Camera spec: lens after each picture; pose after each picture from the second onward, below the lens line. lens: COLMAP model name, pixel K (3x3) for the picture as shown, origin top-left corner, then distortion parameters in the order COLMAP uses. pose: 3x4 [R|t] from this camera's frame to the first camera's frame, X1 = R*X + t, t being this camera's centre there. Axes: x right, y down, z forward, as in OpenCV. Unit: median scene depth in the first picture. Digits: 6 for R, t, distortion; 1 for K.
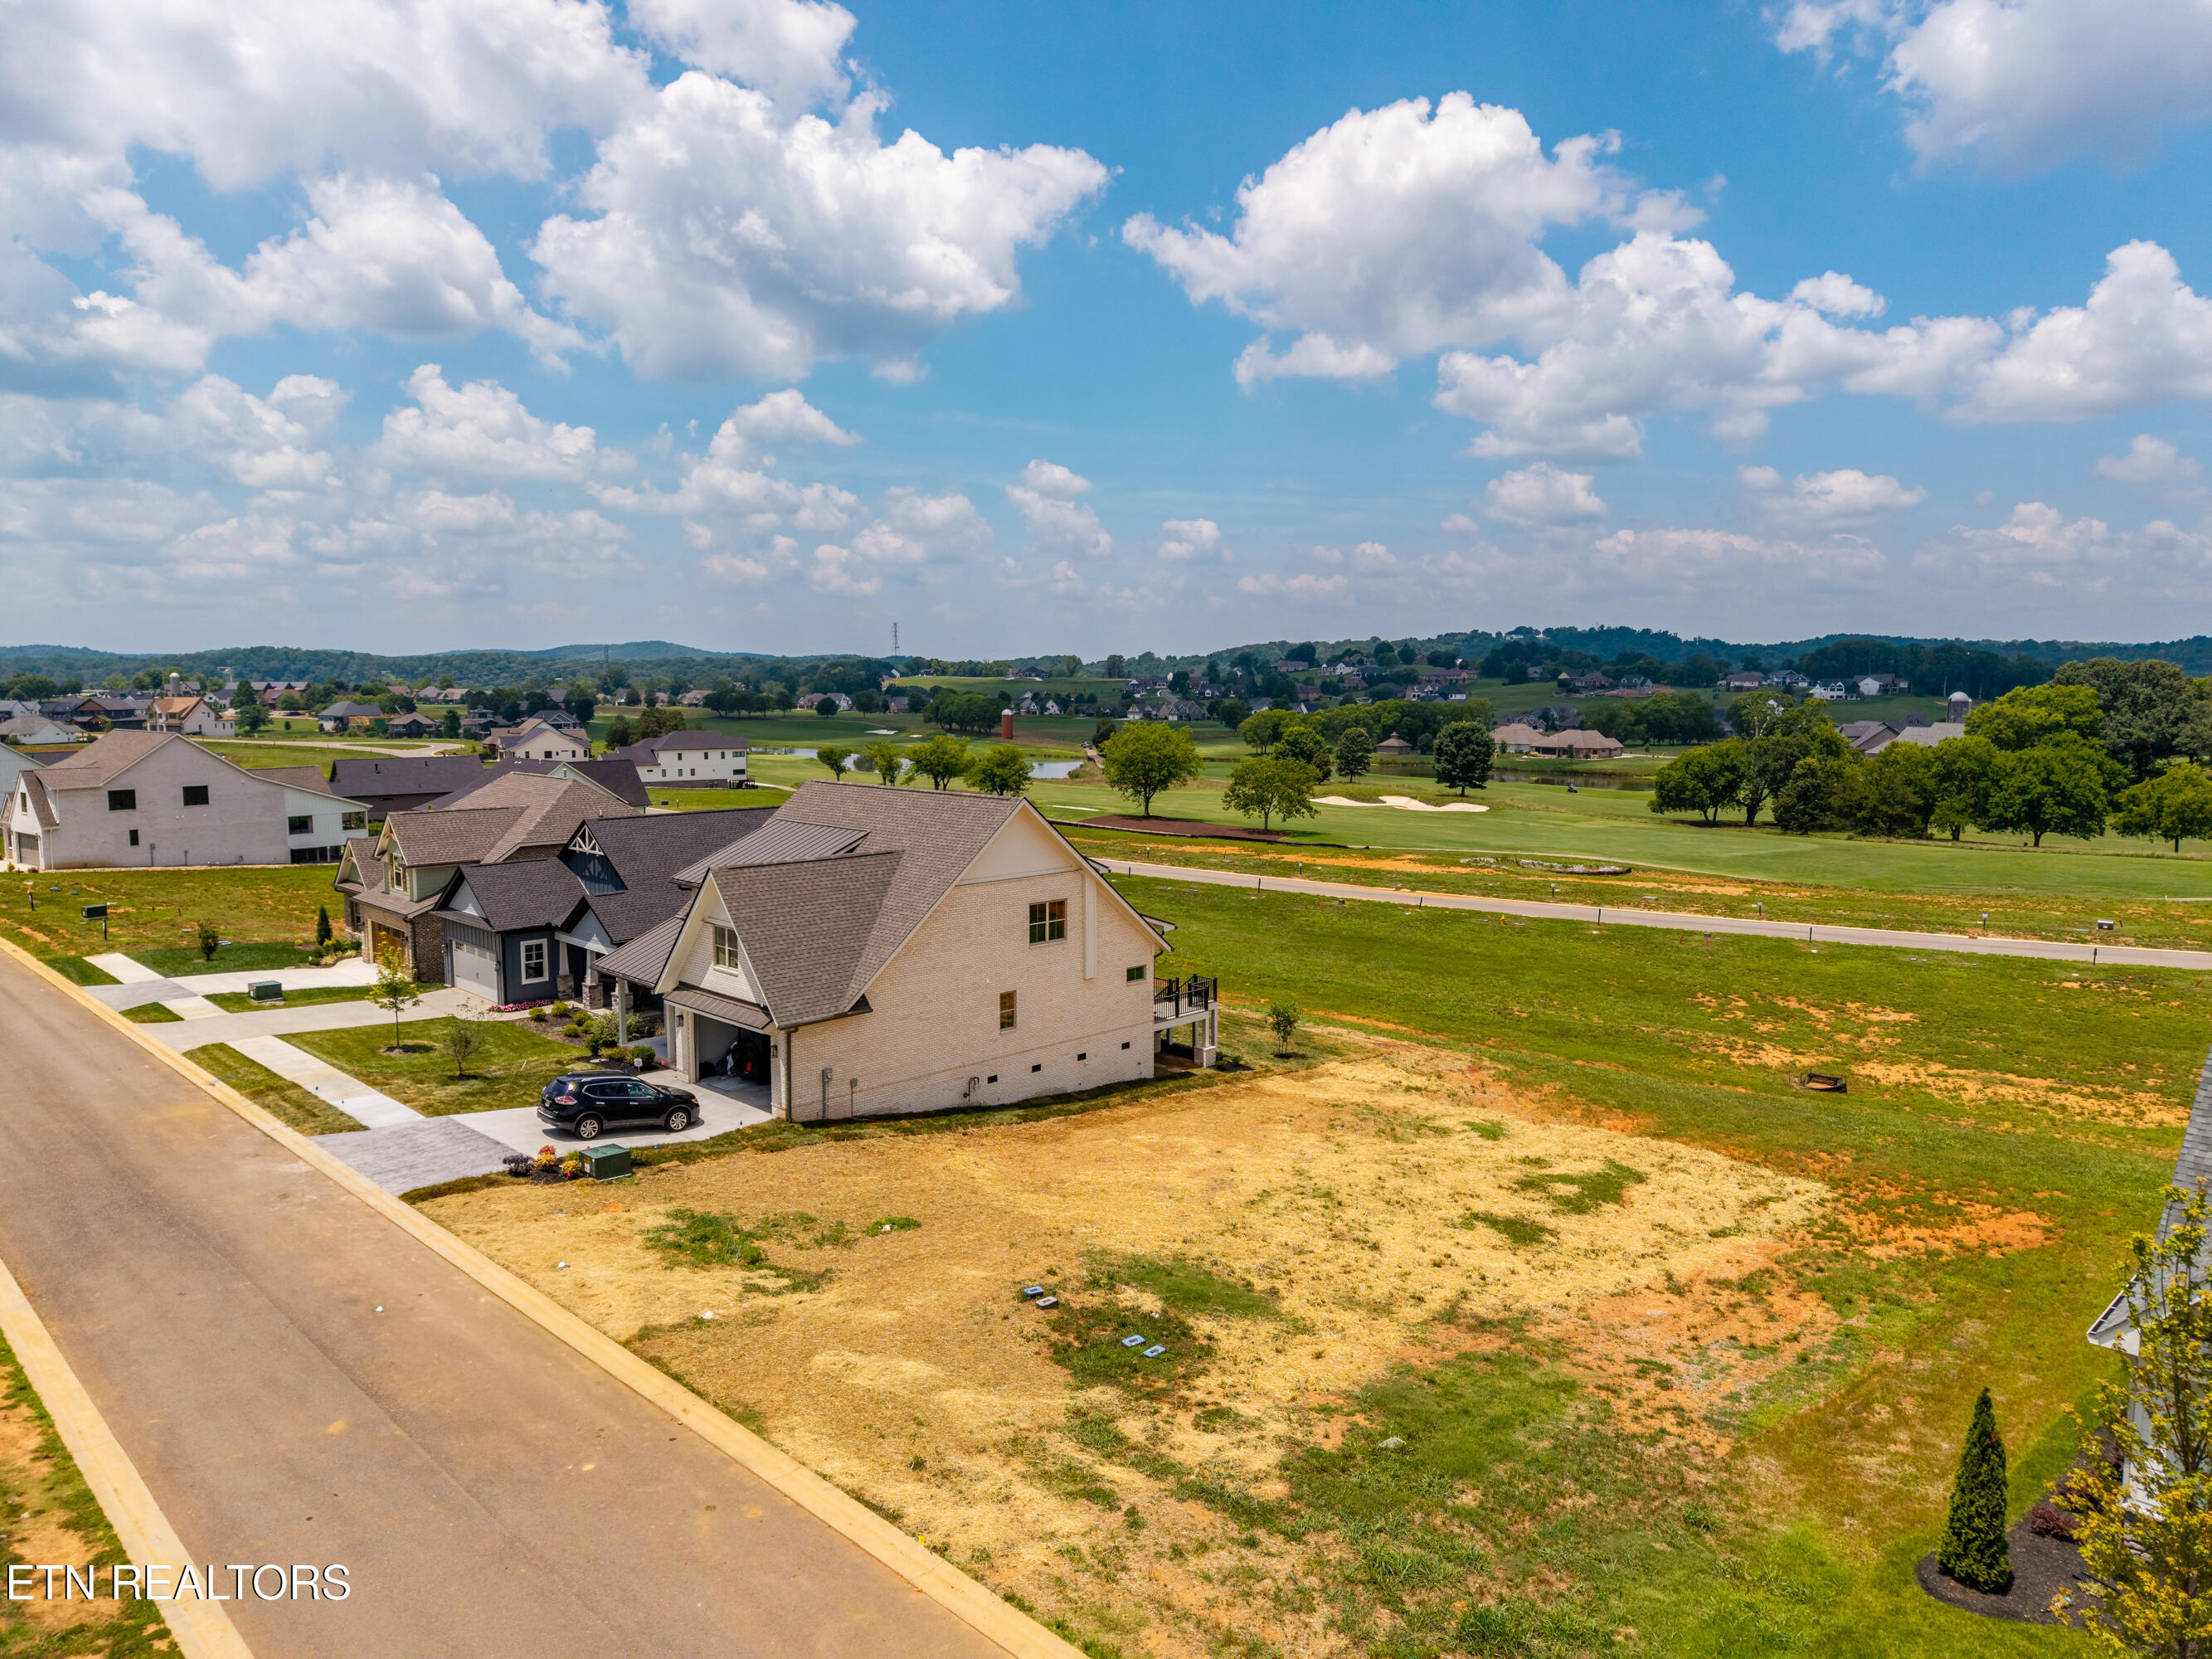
lens RADIAL K [[1484.3, 0, 1106.0], [0, 1484.3, 829.5], [0, 0, 1]] dist [0.026453, -0.025167]
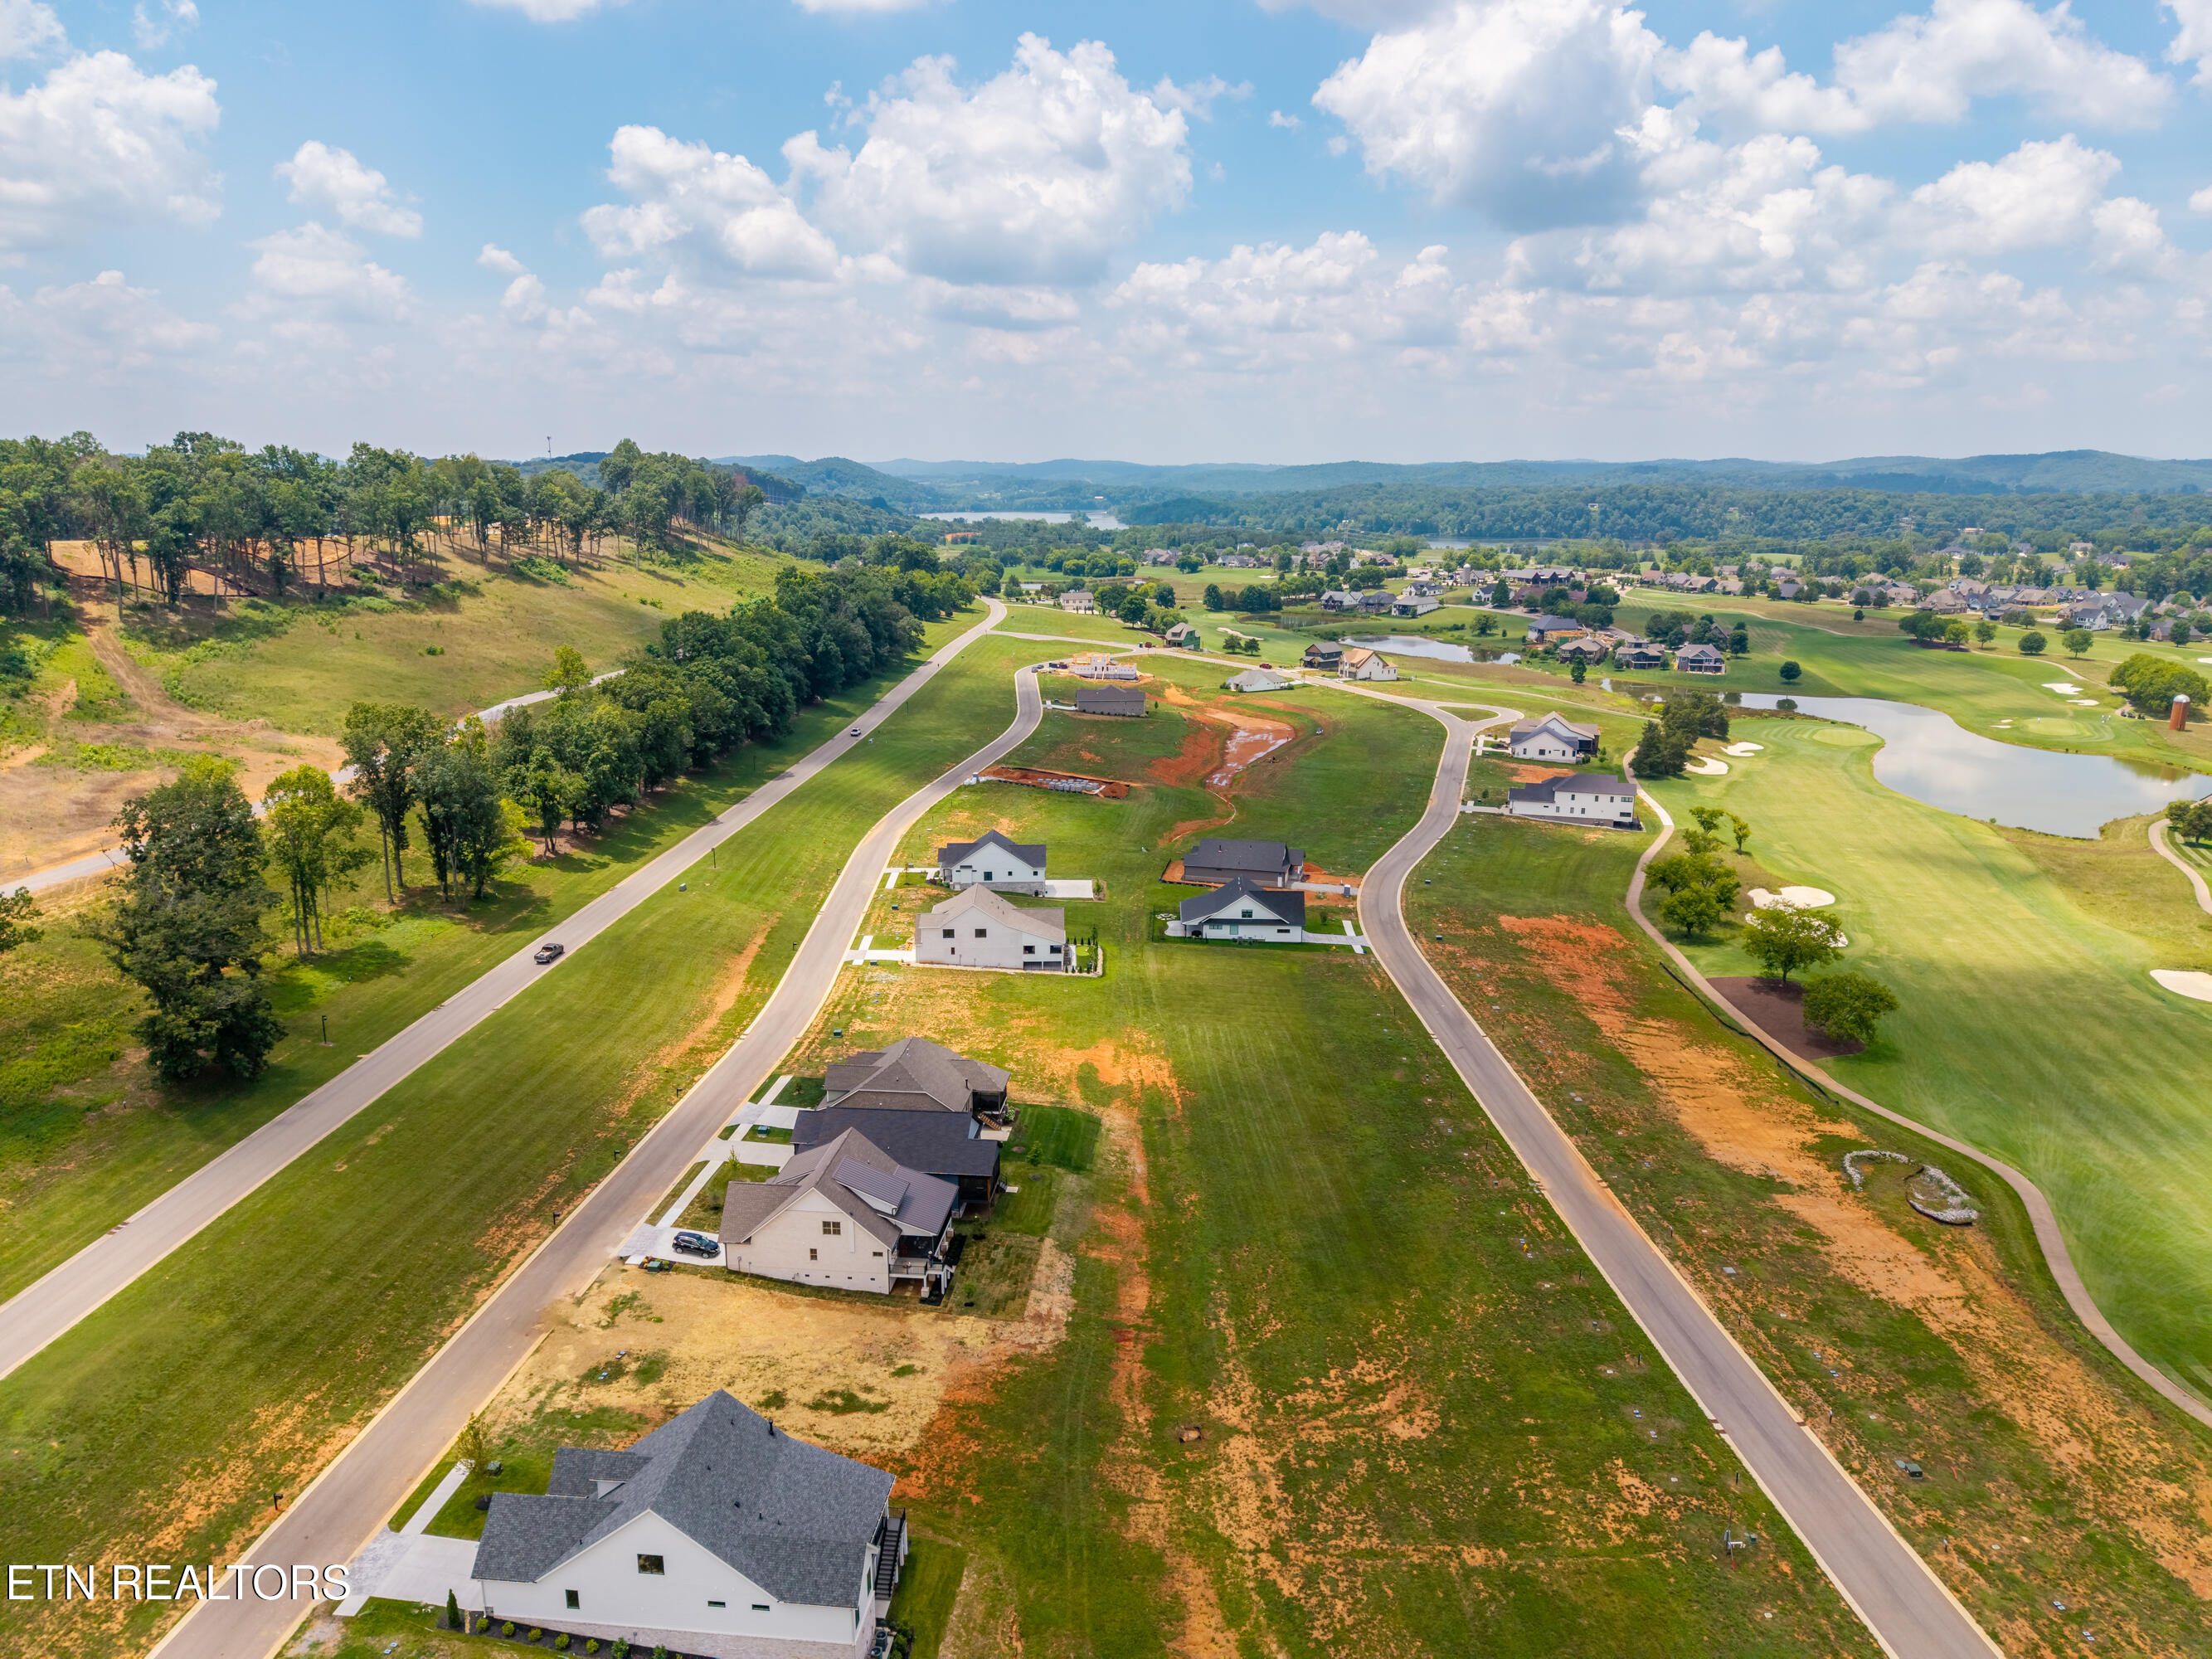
lens RADIAL K [[1484.3, 0, 1106.0], [0, 1484.3, 829.5], [0, 0, 1]] dist [0.026453, -0.025167]
pose [[0.634627, 0.185857, -0.750137, 2.171894], [-0.081155, 0.981312, 0.174475, -1.161606], [0.768545, -0.049849, 0.637850, -0.319114]]
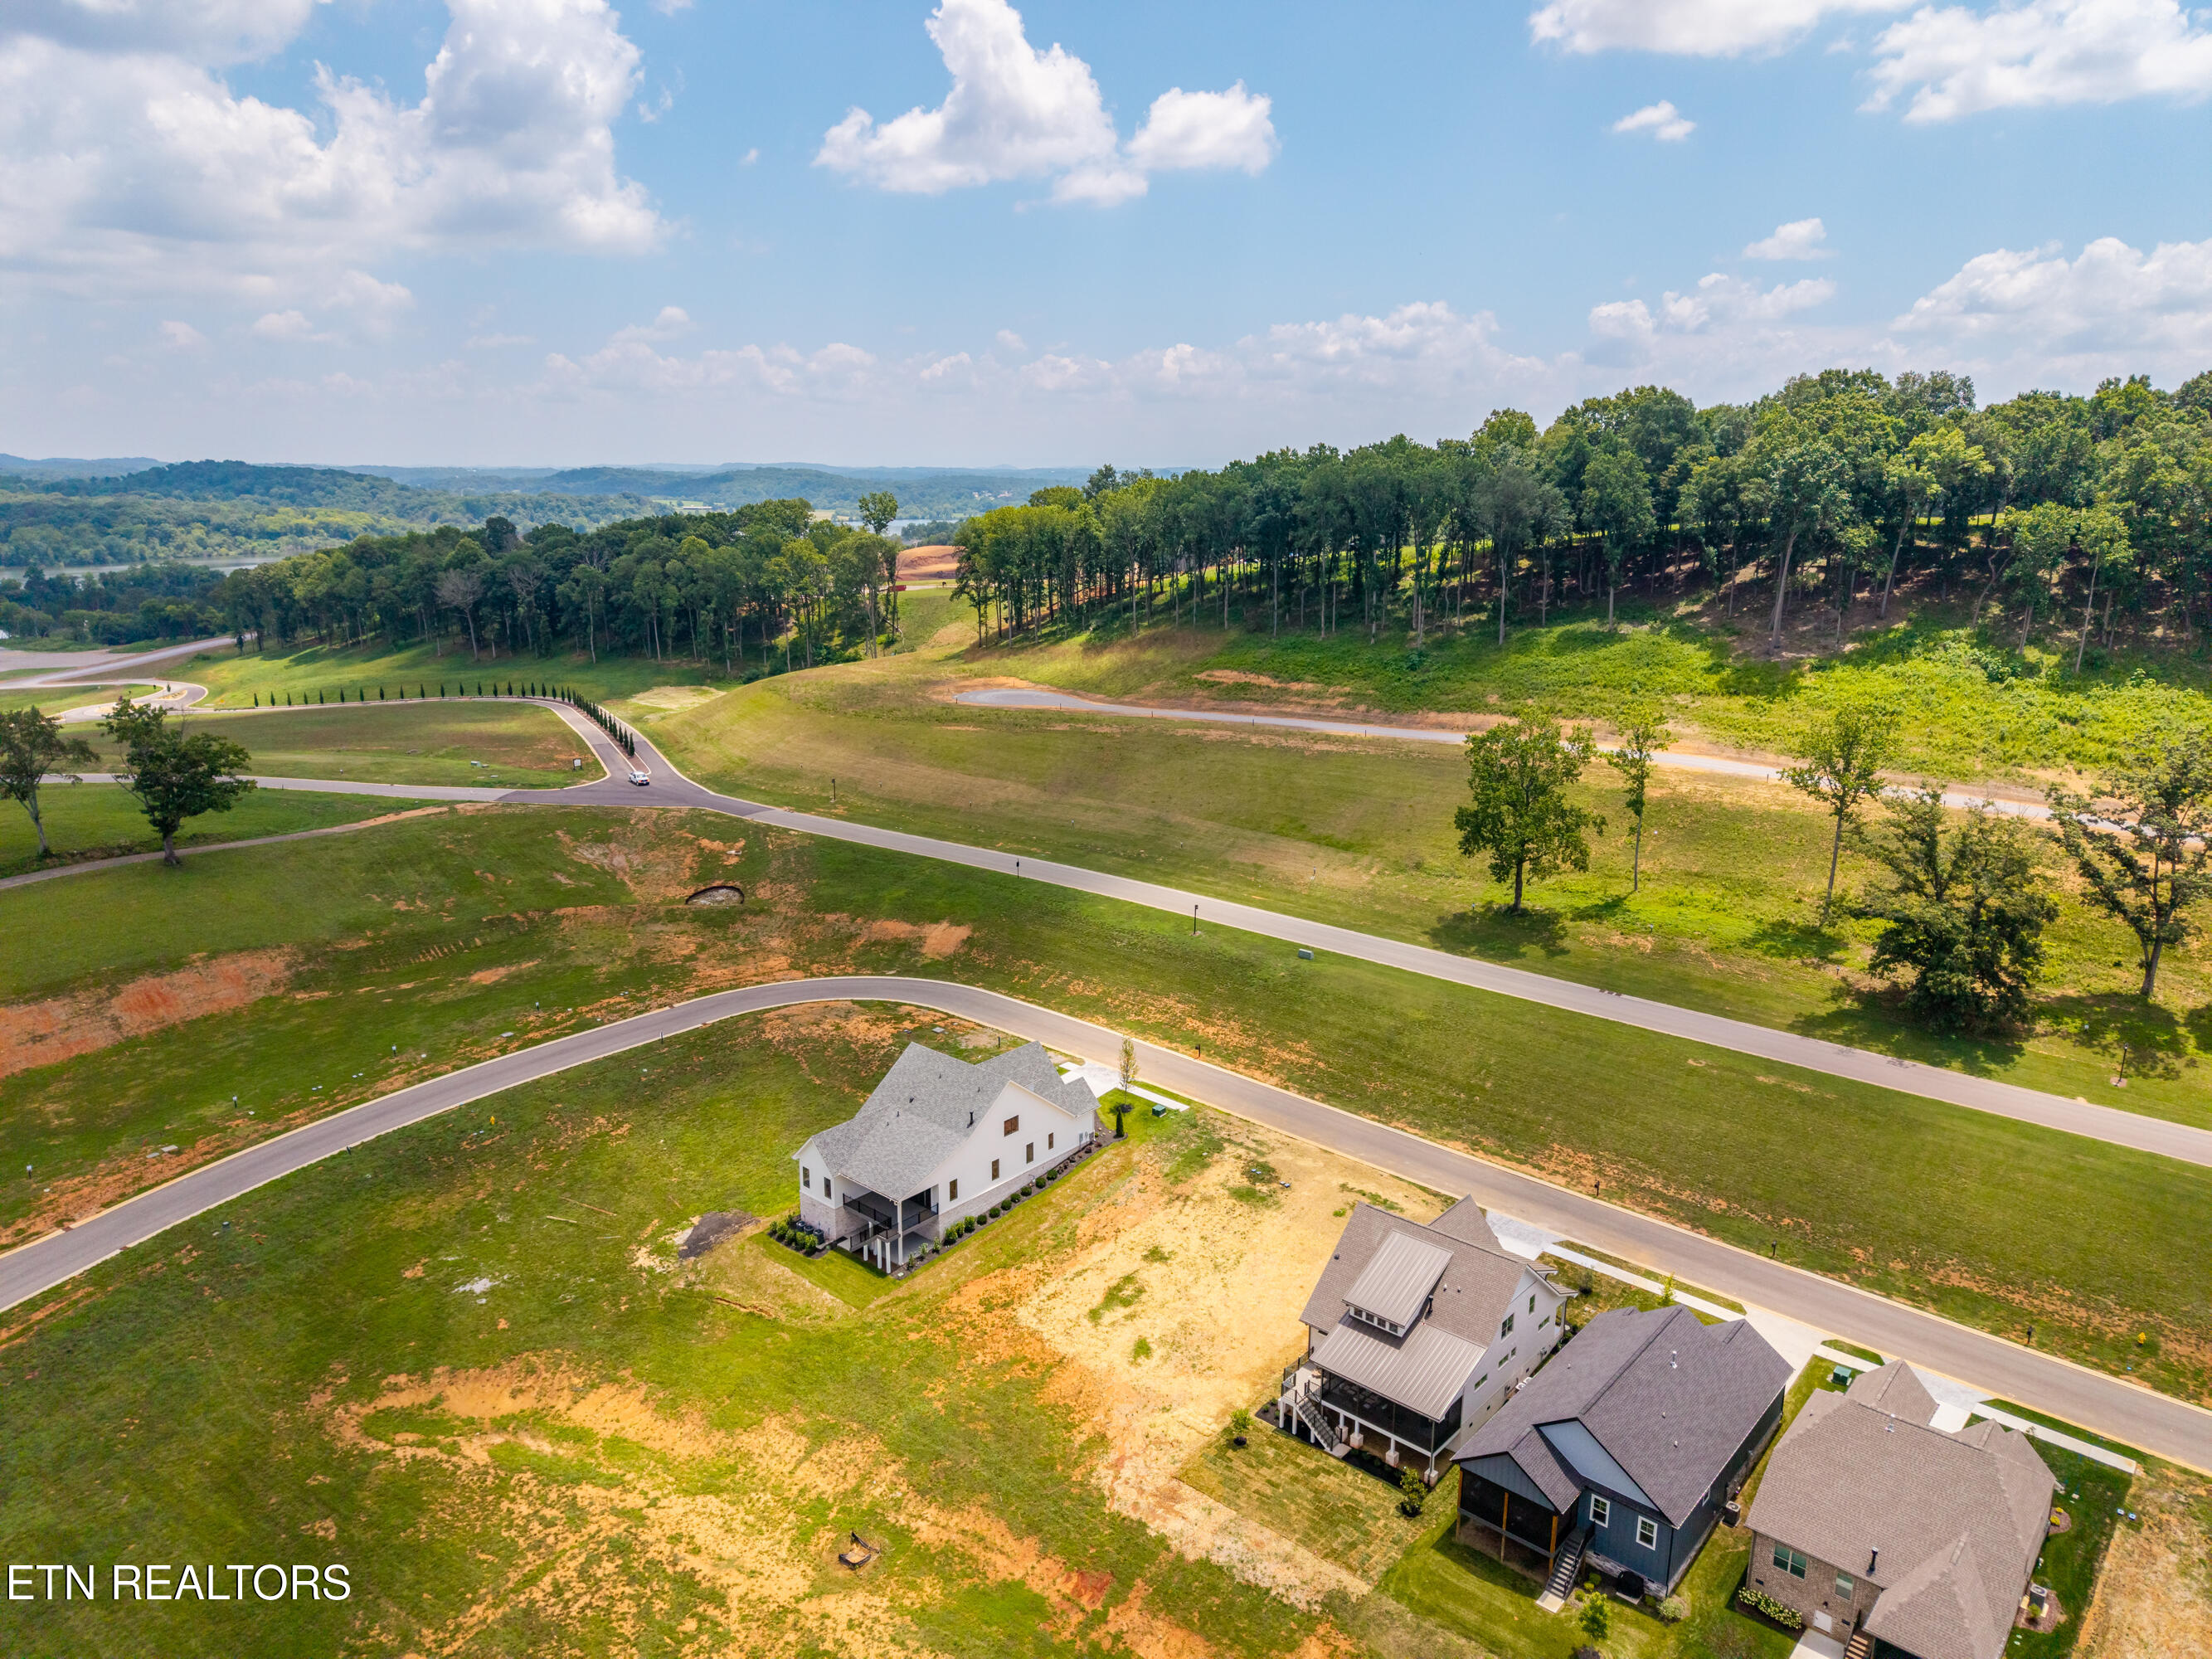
lens RADIAL K [[1478.3, 0, 1111.9], [0, 1478.3, 820.4], [0, 0, 1]] dist [0.057471, -0.071162]
pose [[-0.997336, 0.013317, -0.071715, 0.430285], [-0.011027, 0.944367, 0.328710, -1.191476], [0.072102, 0.328625, -0.941704, 2.695332]]
